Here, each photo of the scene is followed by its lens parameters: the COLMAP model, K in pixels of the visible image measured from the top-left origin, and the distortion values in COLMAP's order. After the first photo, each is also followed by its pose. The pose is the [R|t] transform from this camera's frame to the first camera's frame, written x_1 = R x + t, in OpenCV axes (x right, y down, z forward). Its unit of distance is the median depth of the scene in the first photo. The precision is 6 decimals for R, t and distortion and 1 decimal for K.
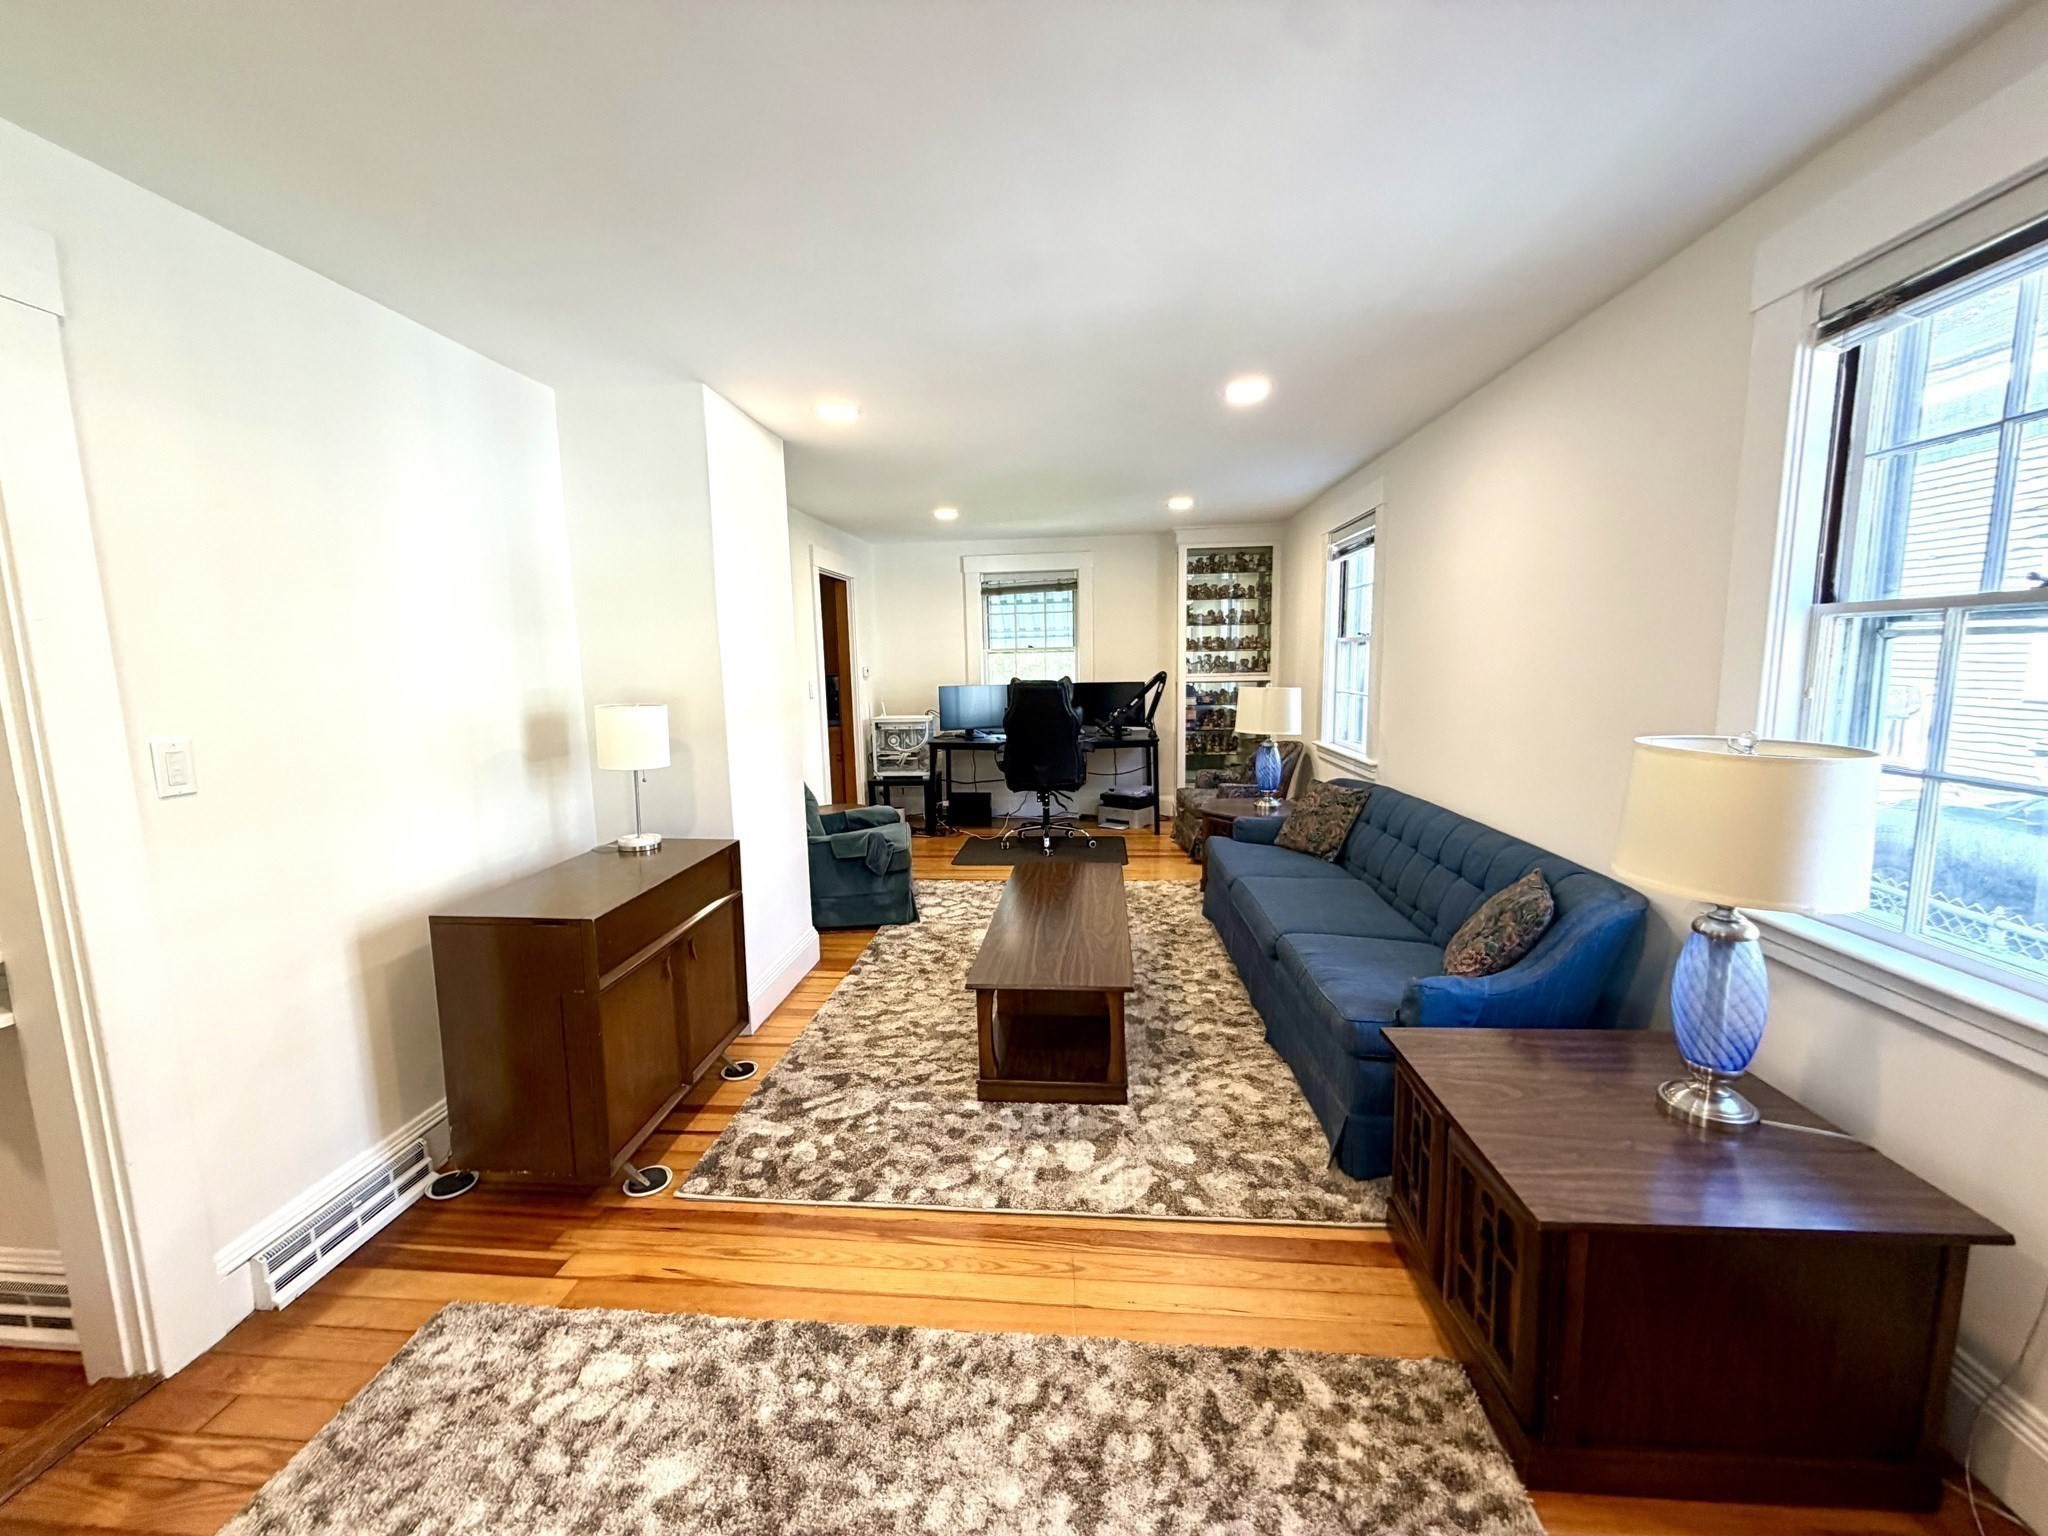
lens RADIAL K [[820.8, 0, 1007.0], [0, 820.8, 765.6], [0, 0, 1]] dist [0.001792, 0.000234]
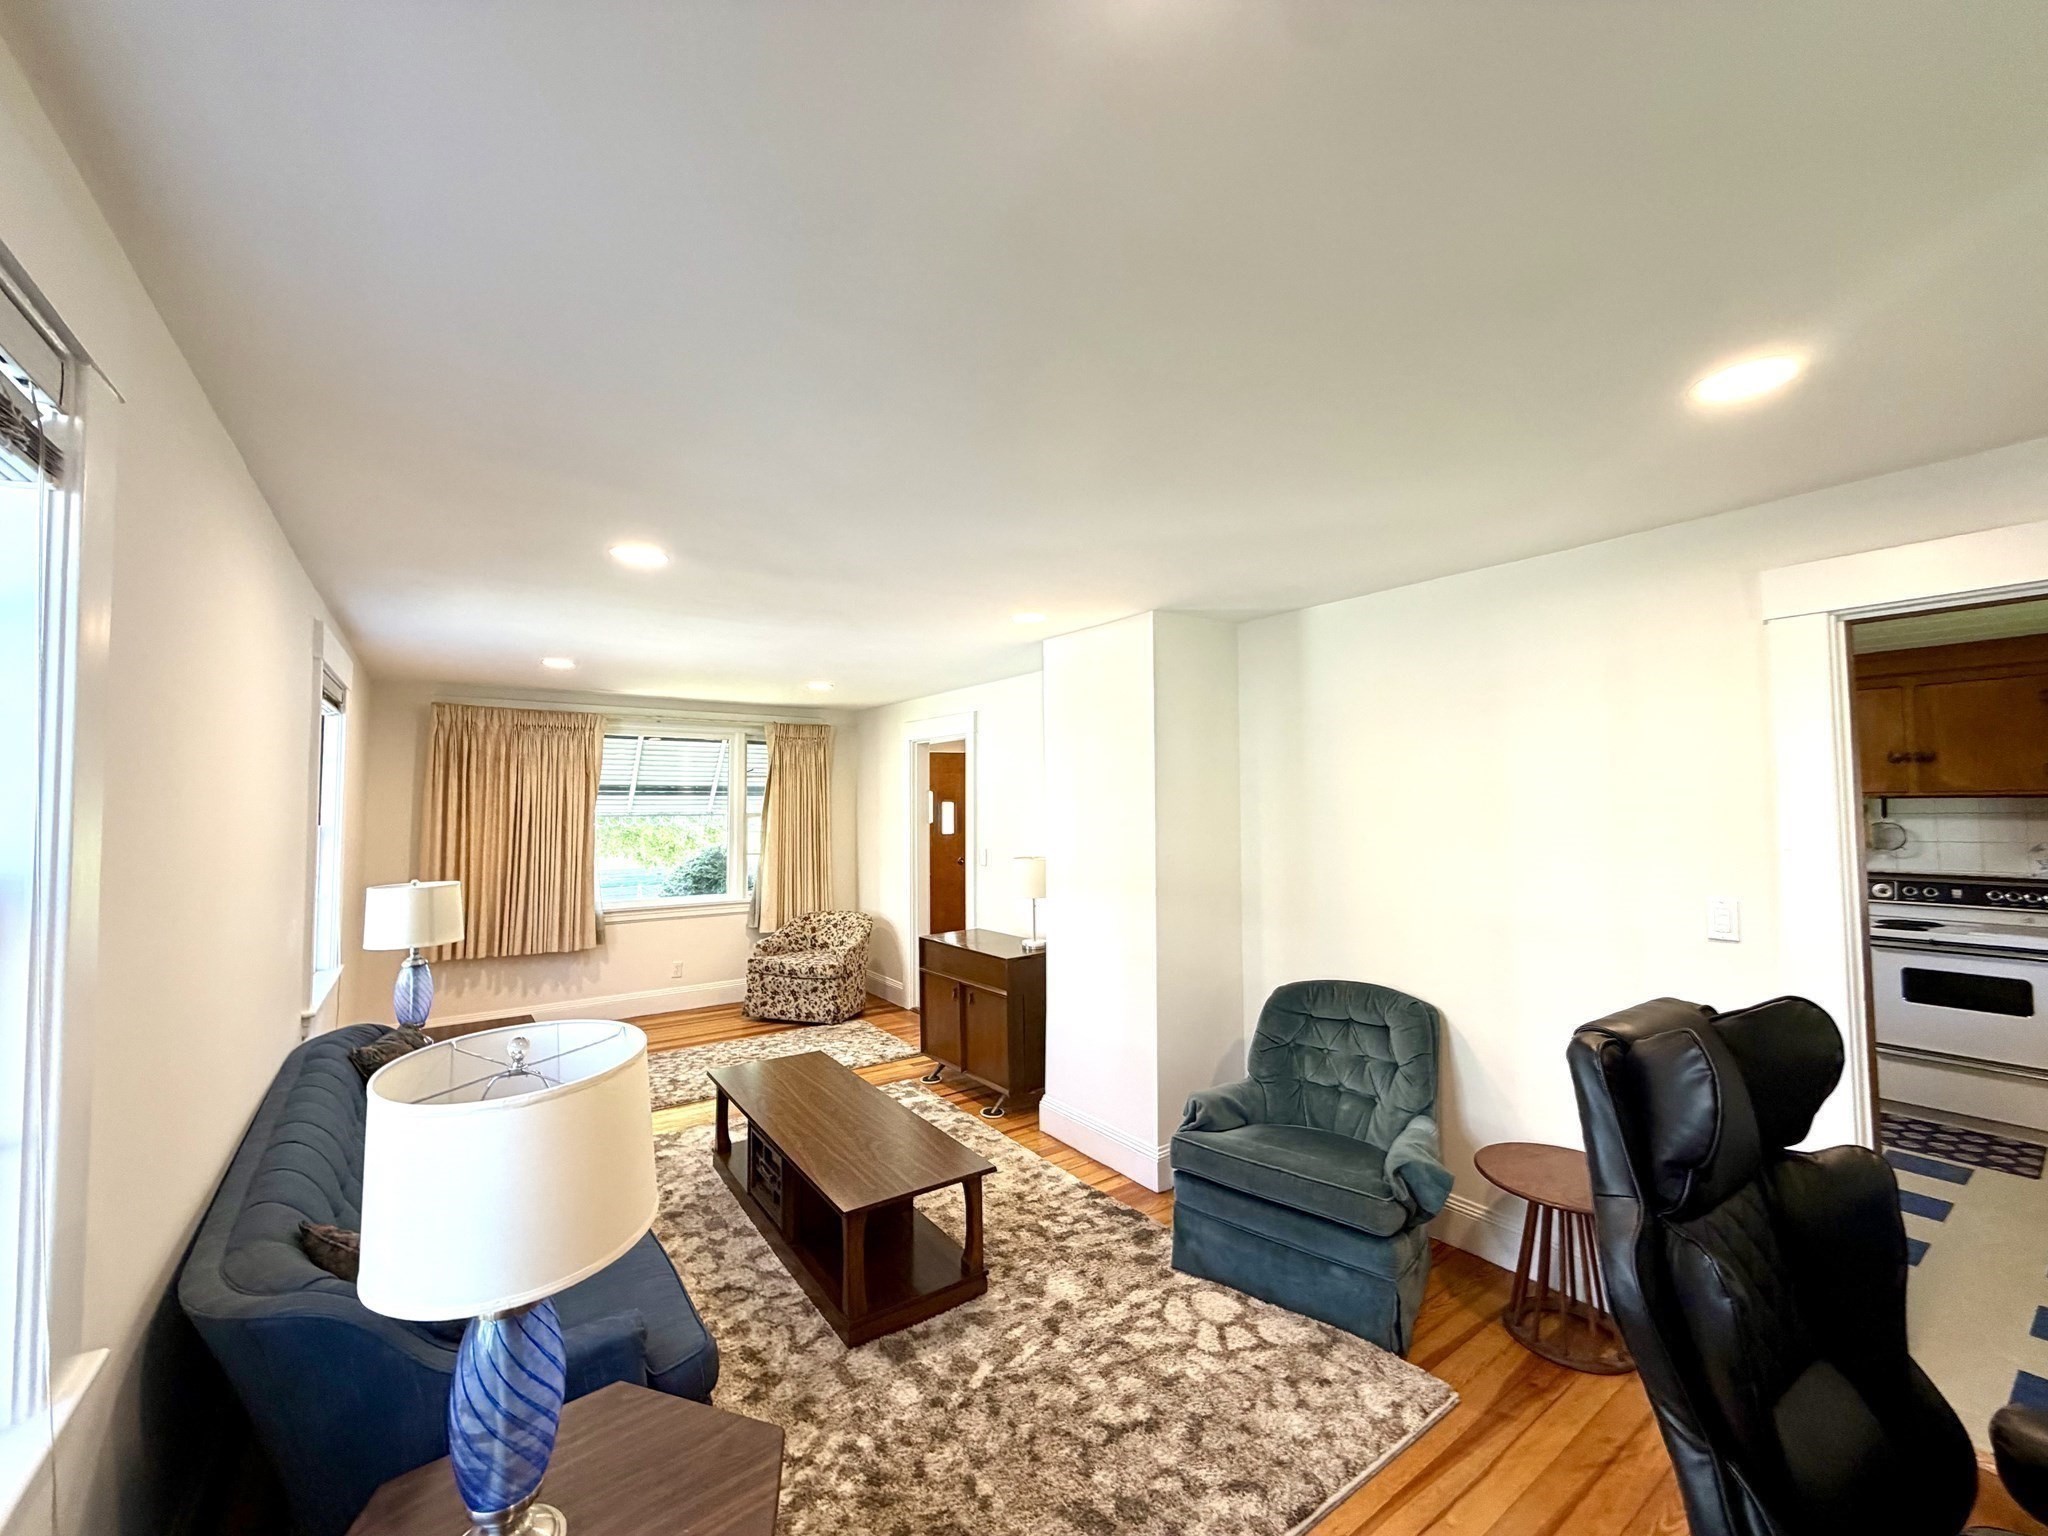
lens RADIAL K [[820.8, 0, 1021.7], [0, 820.8, 766.8], [0, 0, 1]] dist [0.001792, 0.000234]
pose [[-0.751187, -0.002287, -0.660085, 0.731751], [-0.062842, 0.995700, 0.068066, -0.418681], [0.657091, 0.092612, -0.748100, 2.522617]]
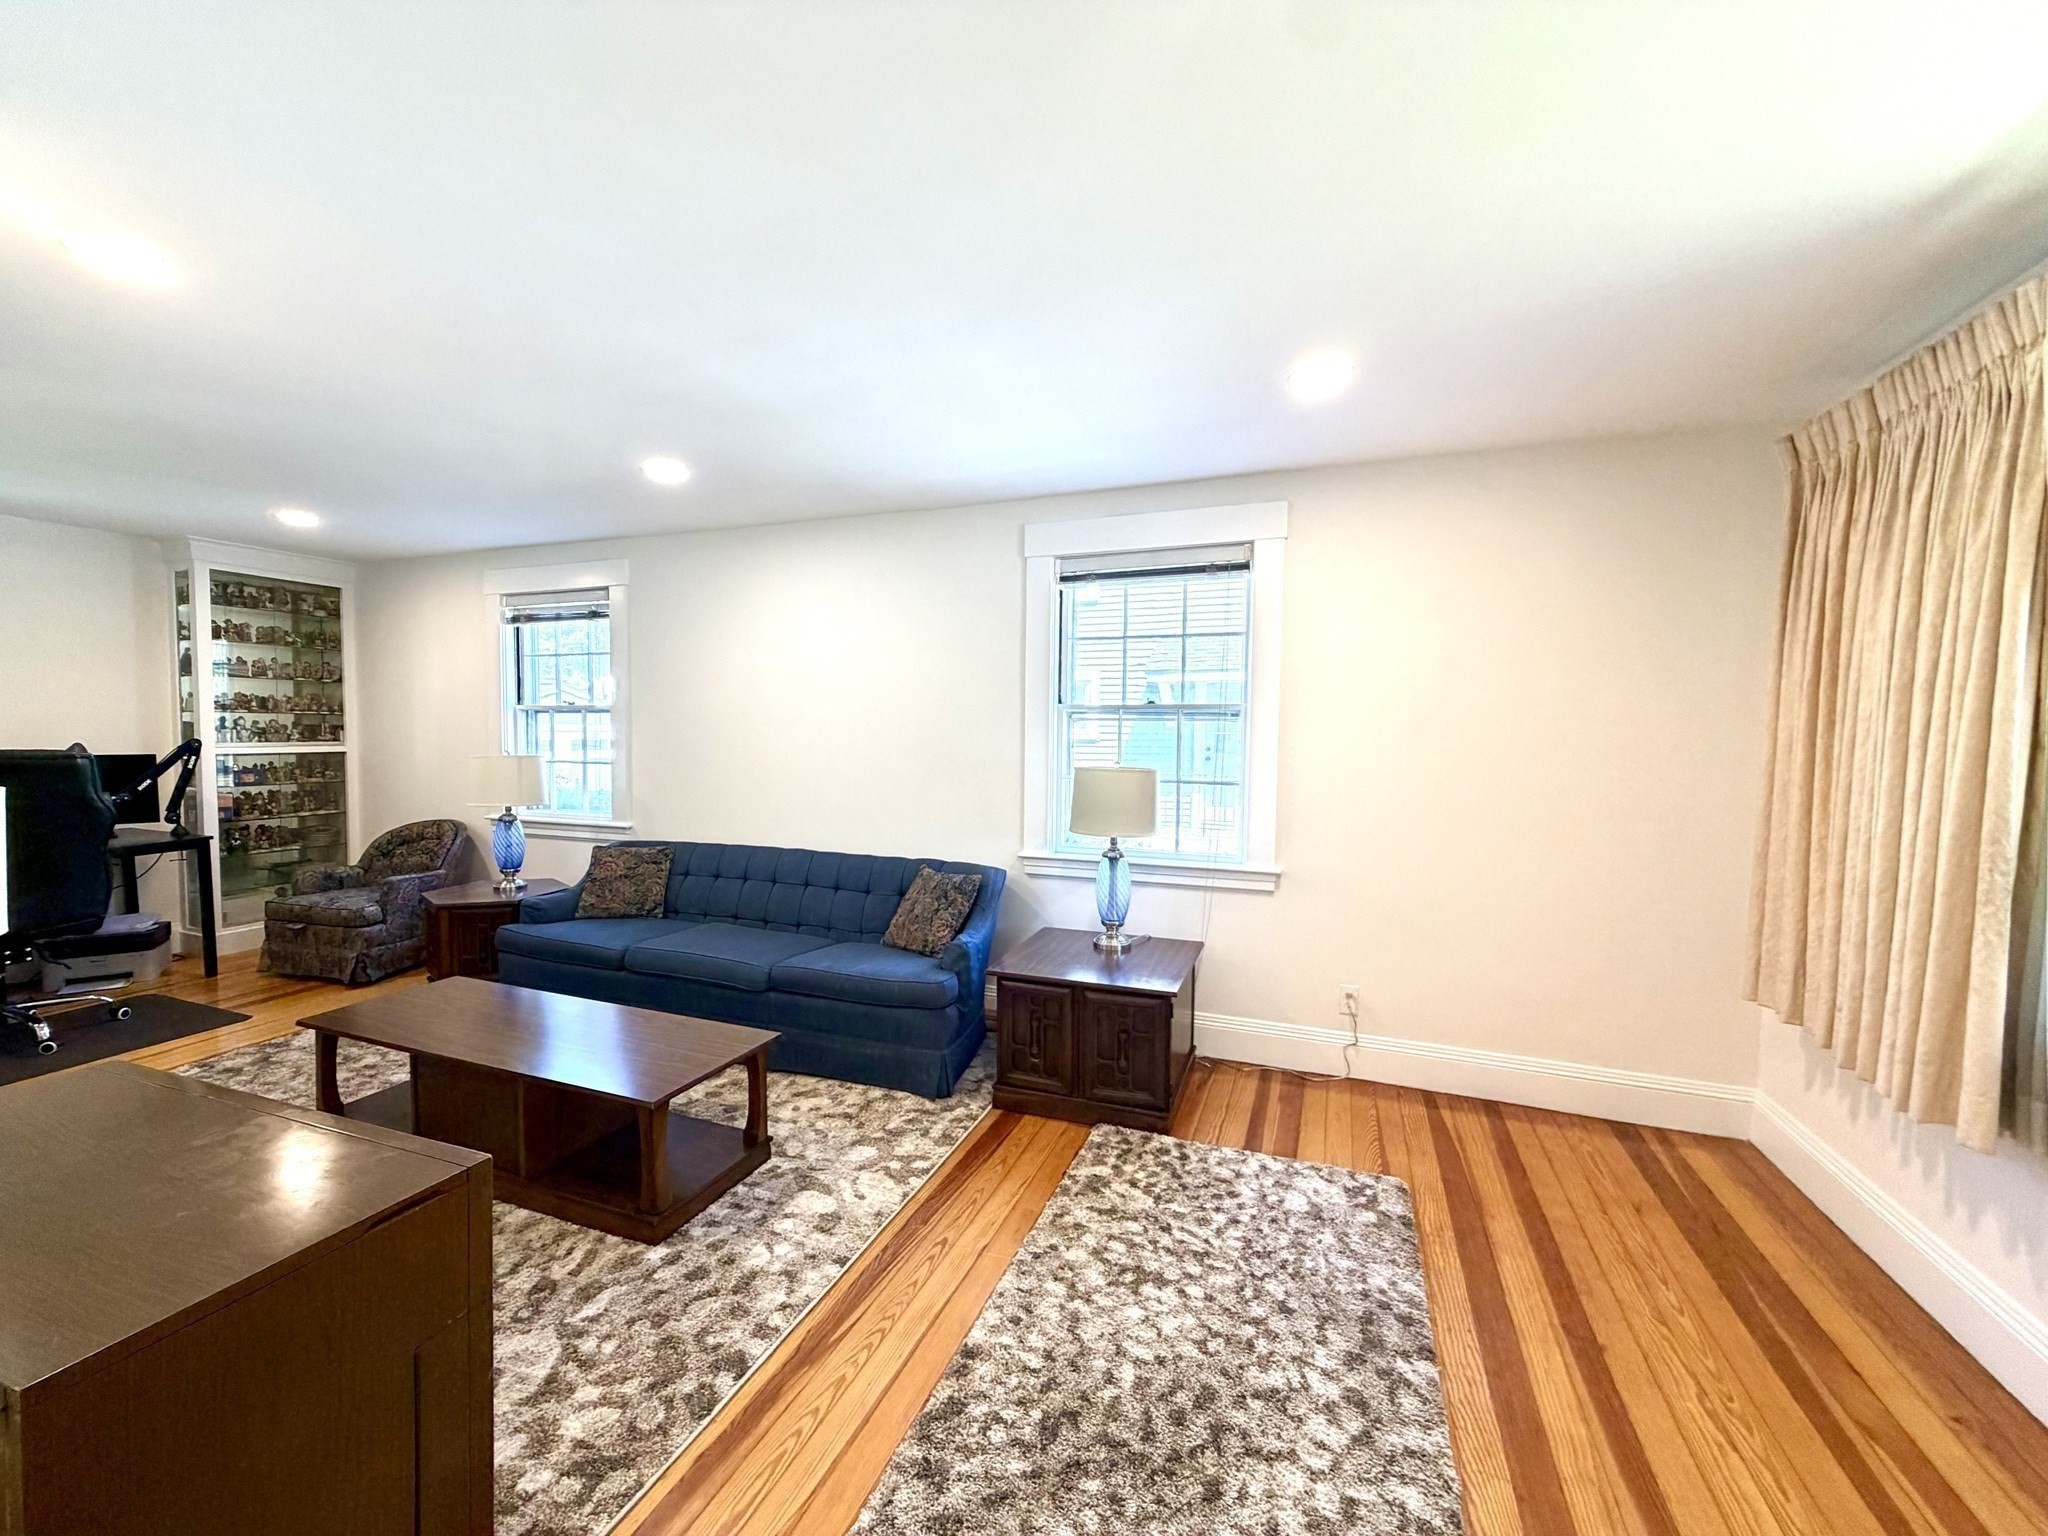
lens RADIAL K [[820.8, 0, 1017.4], [0, 820.8, 782.5], [0, 0, 1]] dist [0.001792, 0.000234]
pose [[0.261424, -0.036343, 0.964540, -0.800323], [0.109357, 0.993972, 0.007813, -0.023163], [-0.959009, 0.103437, 0.263823, 0.430852]]
